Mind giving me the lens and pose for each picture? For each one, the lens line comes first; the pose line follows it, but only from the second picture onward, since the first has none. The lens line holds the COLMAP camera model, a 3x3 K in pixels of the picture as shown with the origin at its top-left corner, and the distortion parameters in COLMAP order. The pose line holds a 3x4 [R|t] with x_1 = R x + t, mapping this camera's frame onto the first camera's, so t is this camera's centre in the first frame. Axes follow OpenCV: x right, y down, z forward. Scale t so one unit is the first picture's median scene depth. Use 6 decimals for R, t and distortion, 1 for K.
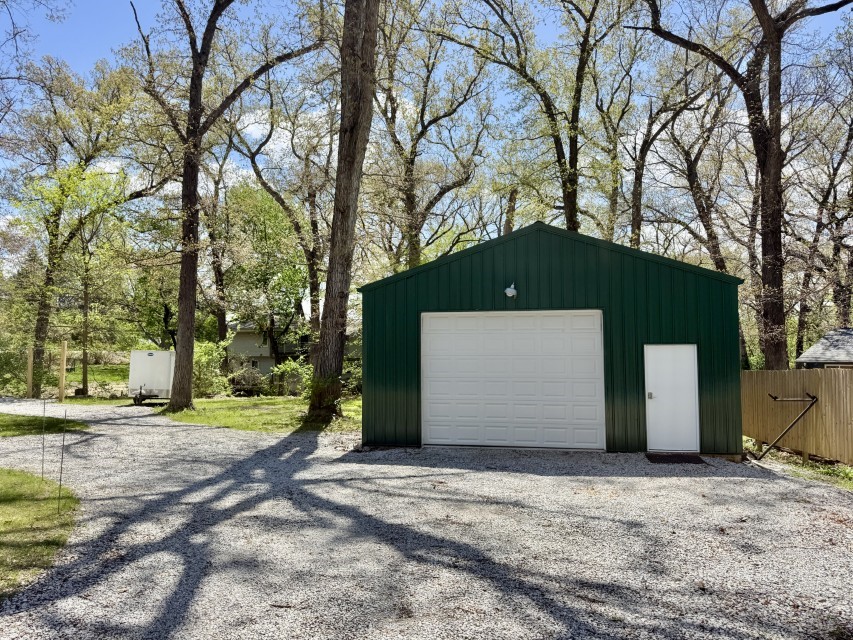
lens RADIAL K [[583.7, 0, 426.5], [0, 583.7, 320.0], [0, 0, 1]] dist [0.062297, -0.100277]
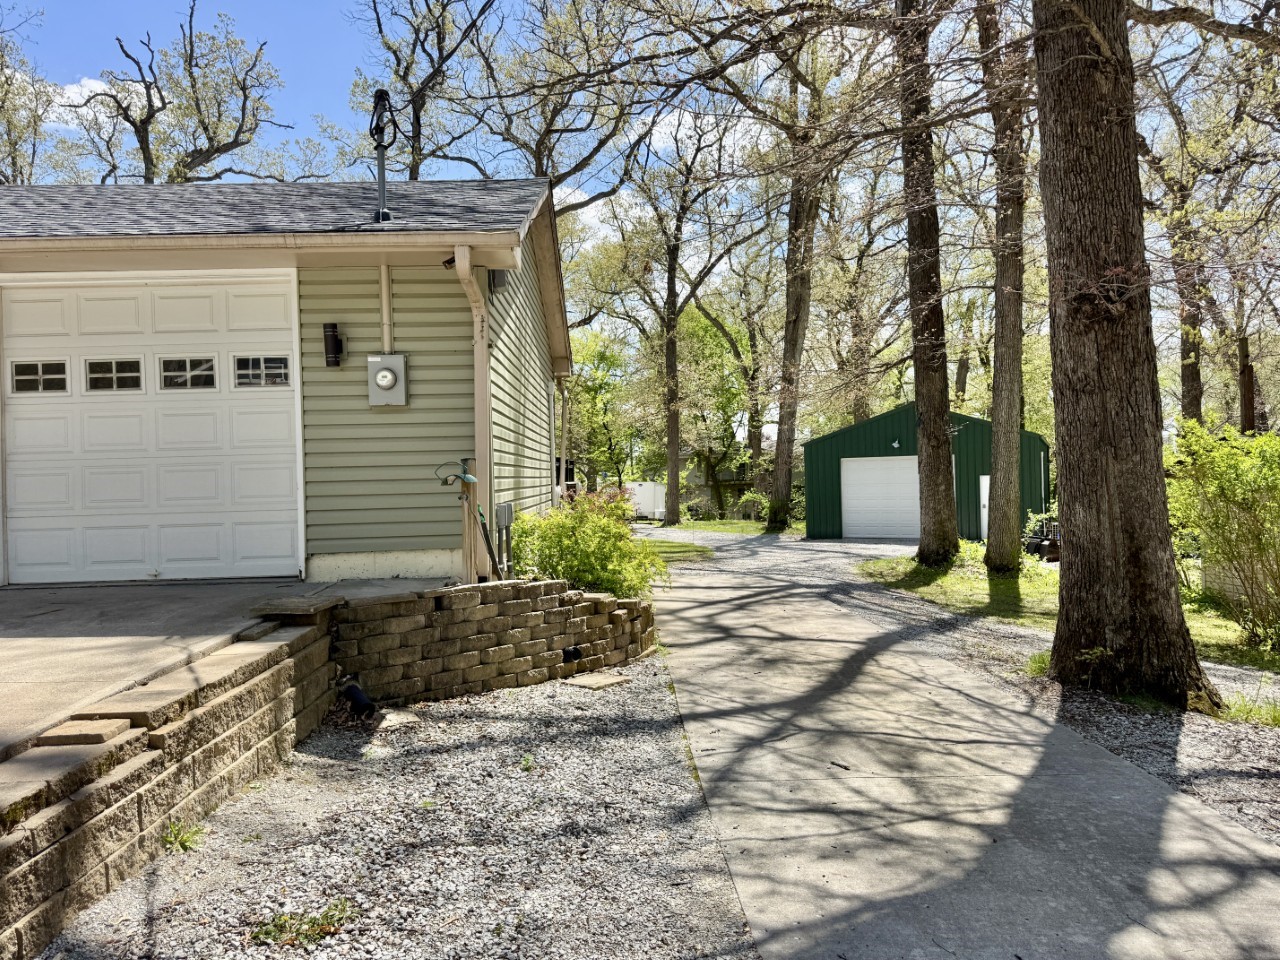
lens RADIAL K [[875.9, 0, 640.0], [0, 875.9, 480.0], [0, 0, 1]] dist [0.062297, -0.100277]
pose [[0.953923, -0.014483, -0.299702, 0.139995], [0.032544, 0.997936, 0.055358, -0.077791], [0.298281, -0.062560, 0.952426, -1.099484]]
